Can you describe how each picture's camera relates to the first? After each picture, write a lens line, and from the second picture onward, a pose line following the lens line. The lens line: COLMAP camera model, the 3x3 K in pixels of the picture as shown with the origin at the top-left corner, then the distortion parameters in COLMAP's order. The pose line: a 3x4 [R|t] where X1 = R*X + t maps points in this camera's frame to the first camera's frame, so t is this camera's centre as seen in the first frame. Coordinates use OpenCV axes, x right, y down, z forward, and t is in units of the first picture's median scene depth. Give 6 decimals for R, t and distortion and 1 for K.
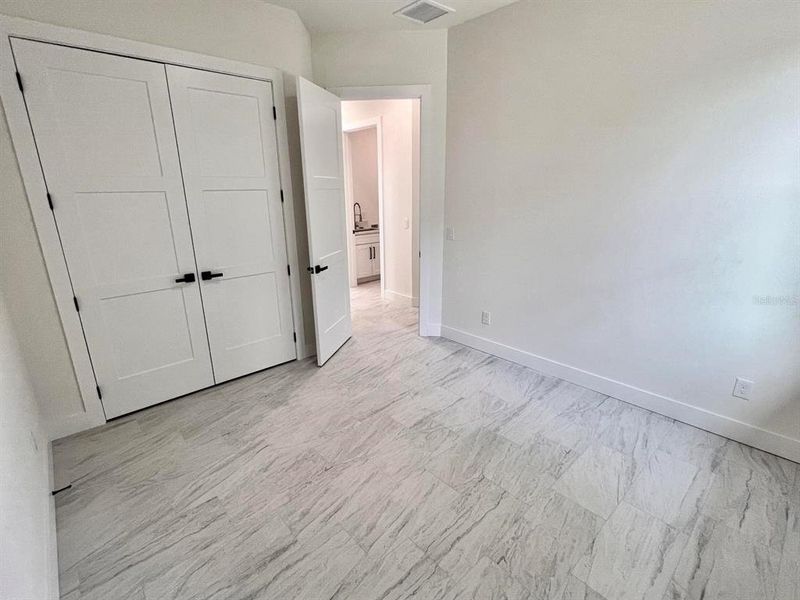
lens RADIAL K [[380.4, 0, 400.0], [0, 380.4, 300.0], [0, 0, 1]] dist [0.001161, 0.000293]
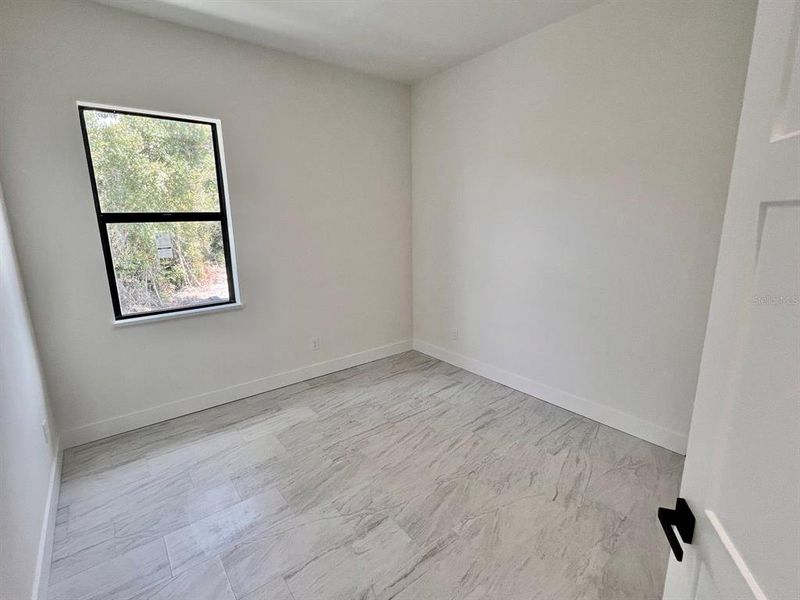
lens RADIAL K [[380.4, 0, 400.0], [0, 380.4, 300.0], [0, 0, 1]] dist [0.001161, 0.000293]
pose [[-0.996965, 0.016400, 0.076109, -0.077591], [0.050800, 0.877824, 0.476282, -0.499842], [-0.058999, 0.478703, -0.875992, 1.721948]]
